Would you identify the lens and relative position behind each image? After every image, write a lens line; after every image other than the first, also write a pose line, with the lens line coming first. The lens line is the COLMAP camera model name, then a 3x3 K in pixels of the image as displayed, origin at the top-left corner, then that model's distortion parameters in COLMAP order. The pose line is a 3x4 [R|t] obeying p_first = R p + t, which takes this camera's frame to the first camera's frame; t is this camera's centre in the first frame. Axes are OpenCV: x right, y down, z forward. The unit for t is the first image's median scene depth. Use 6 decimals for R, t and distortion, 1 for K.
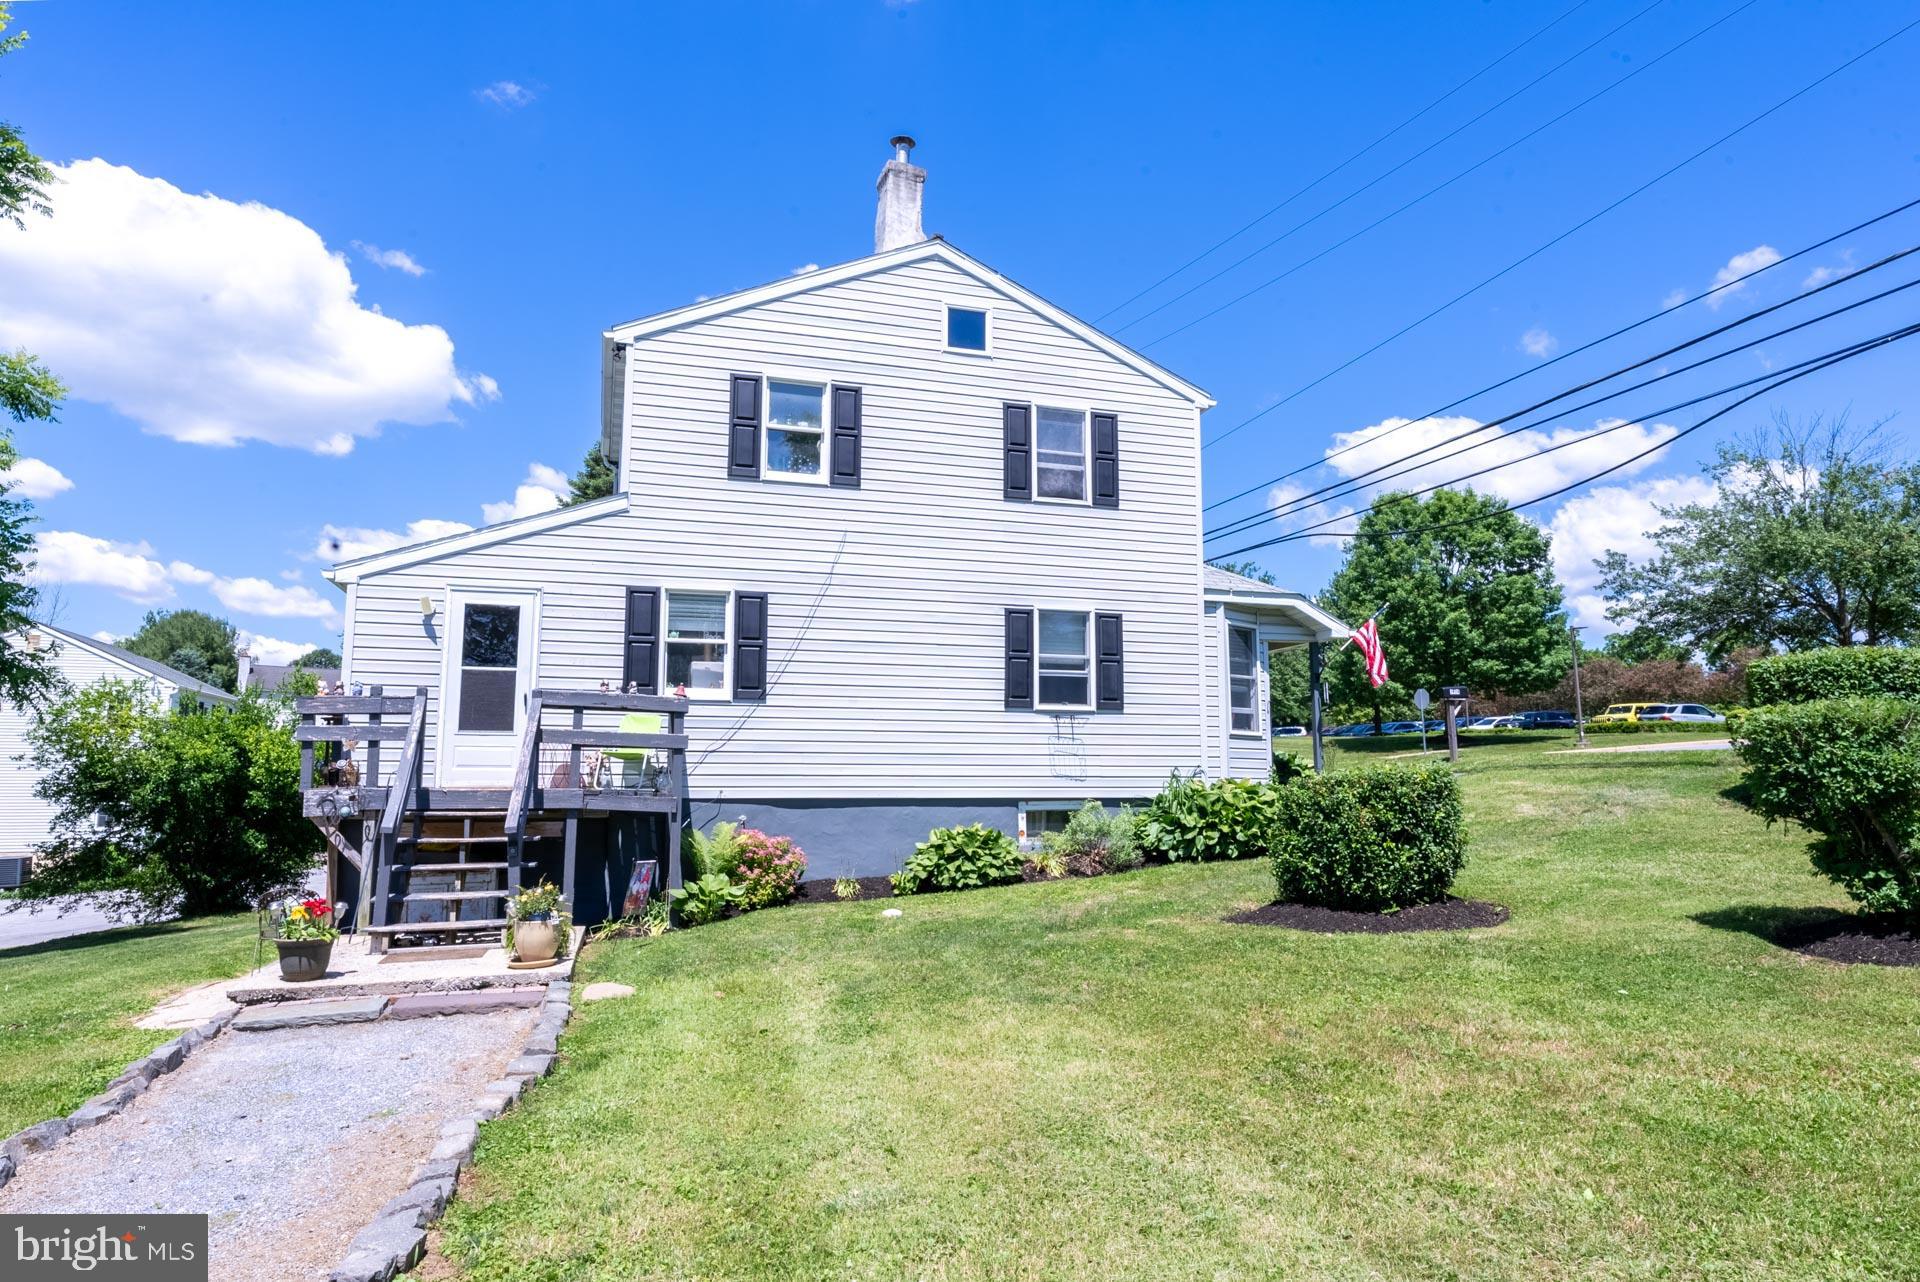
lens RADIAL K [[1140.5, 0, 956.5], [0, 1140.5, 639.8], [0, 0, 1]] dist [0.002668, -0.000231]
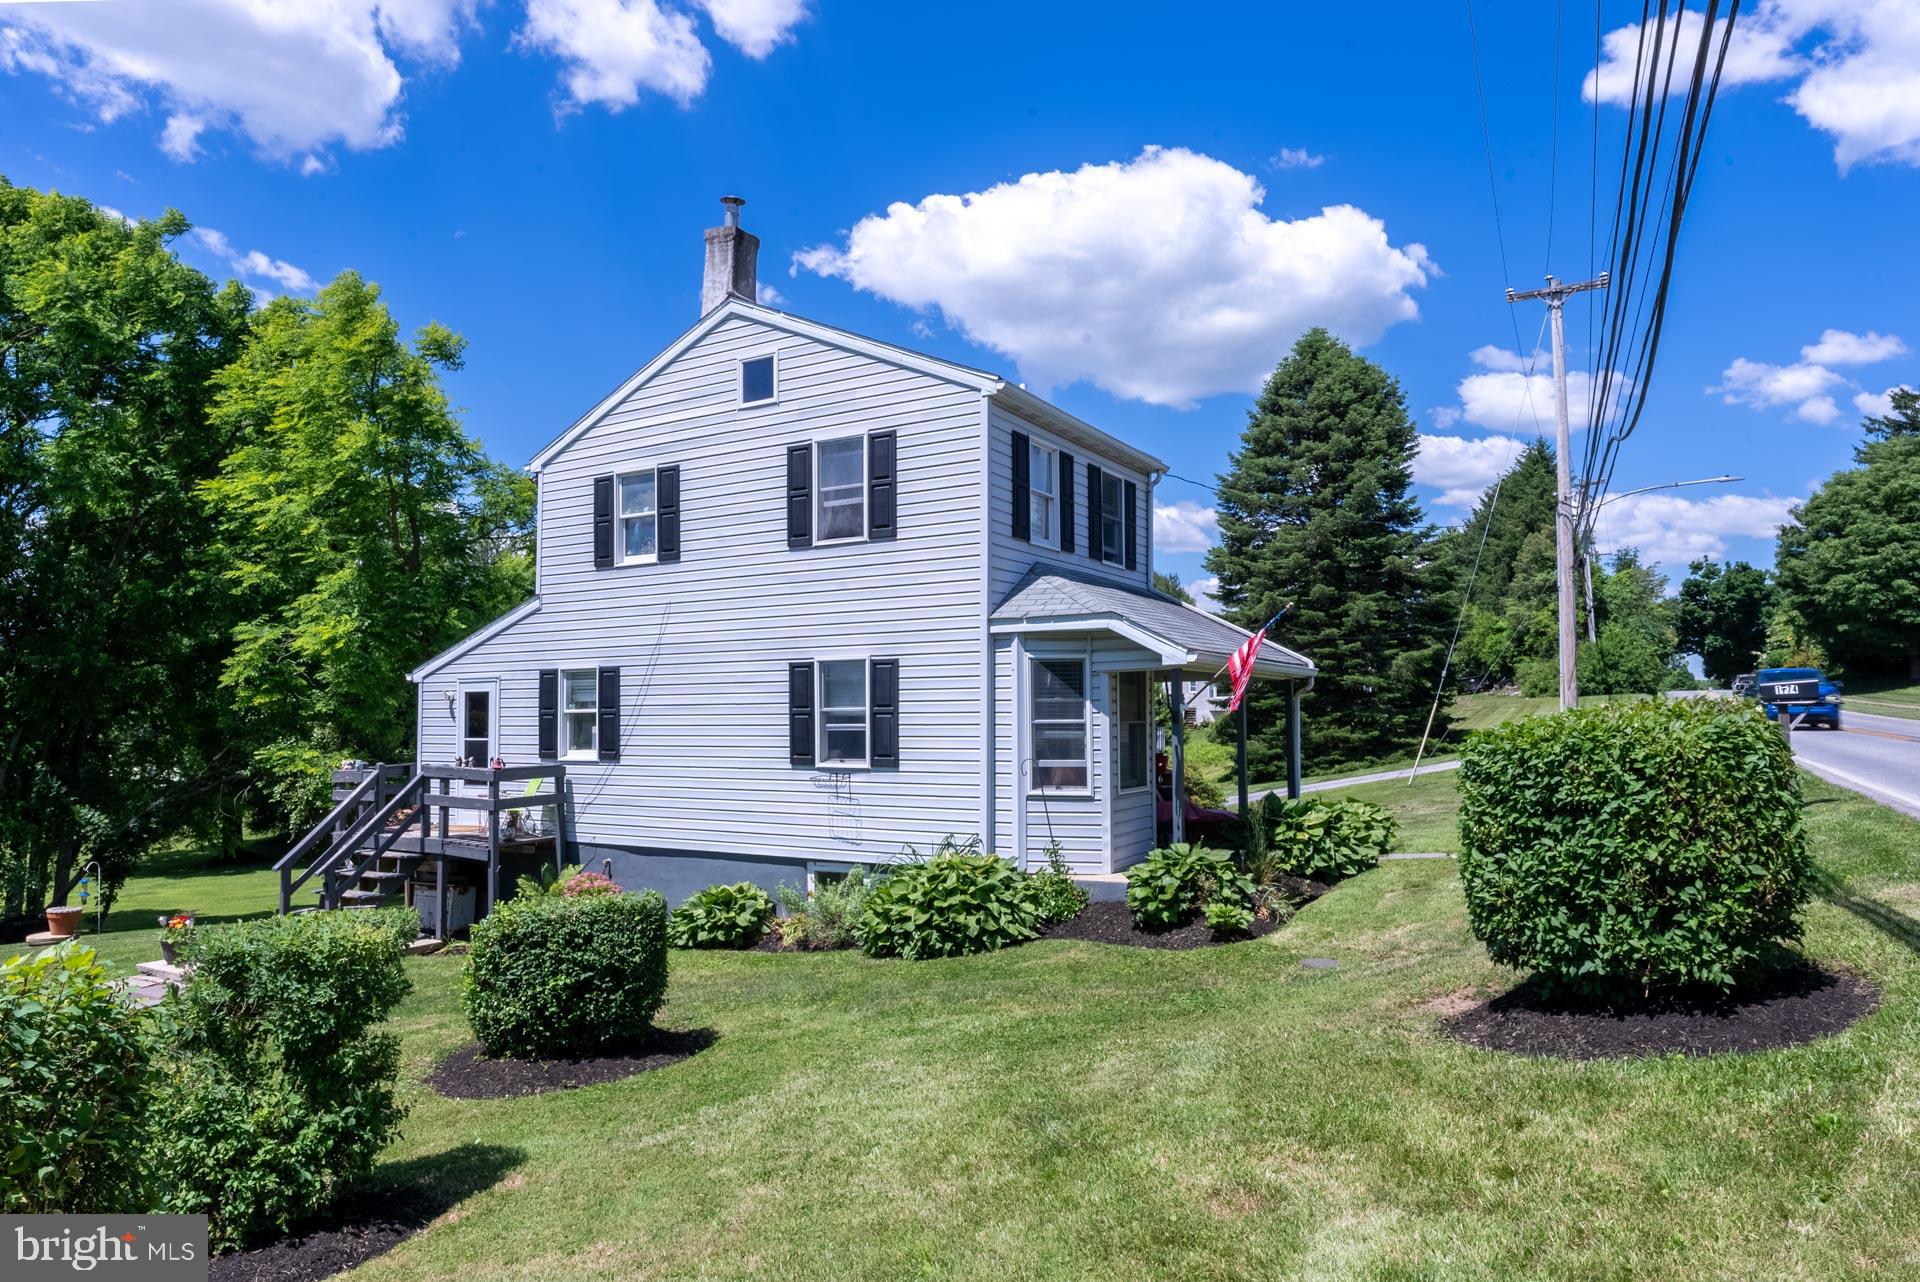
lens RADIAL K [[1180.1, 0, 962.8], [0, 1180.1, 646.4], [0, 0, 1]] dist [0.003897, -0.000277]
pose [[0.661082, -0.049892, -0.748653, 0.881588], [0.105010, 0.994119, 0.026476, -0.052065], [0.742929, -0.096119, 0.662433, 0.435536]]
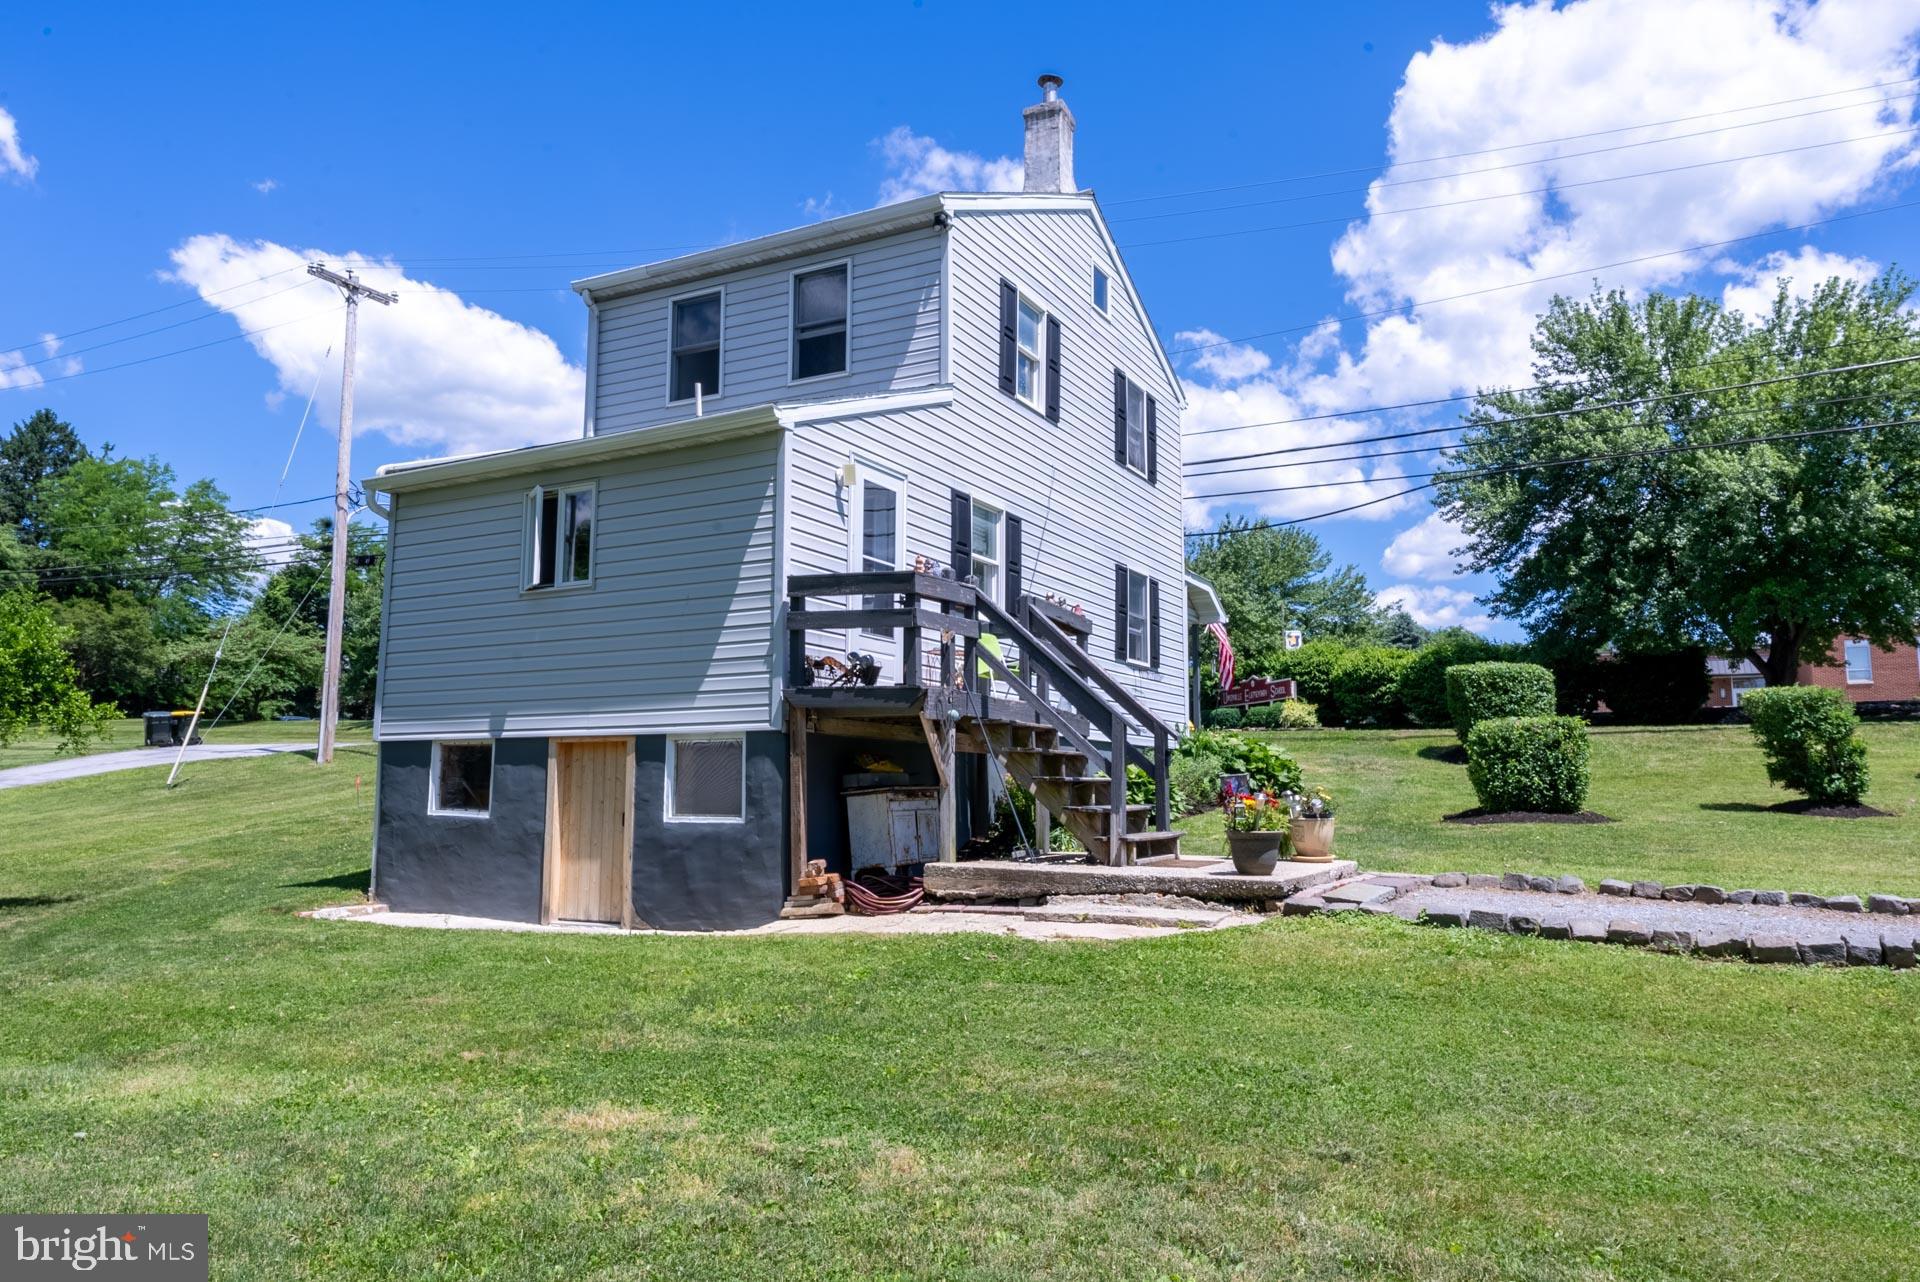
lens RADIAL K [[1323.7, 0, 958.8], [0, 1323.7, 640.7], [0, 0, 1]] dist [0.000769, 0.000358]
pose [[0.710186, 0.089489, 0.698303, -0.892179], [-0.095224, 0.994983, -0.030664, 0.092490], [-0.697544, -0.044718, 0.715145, 0.220061]]
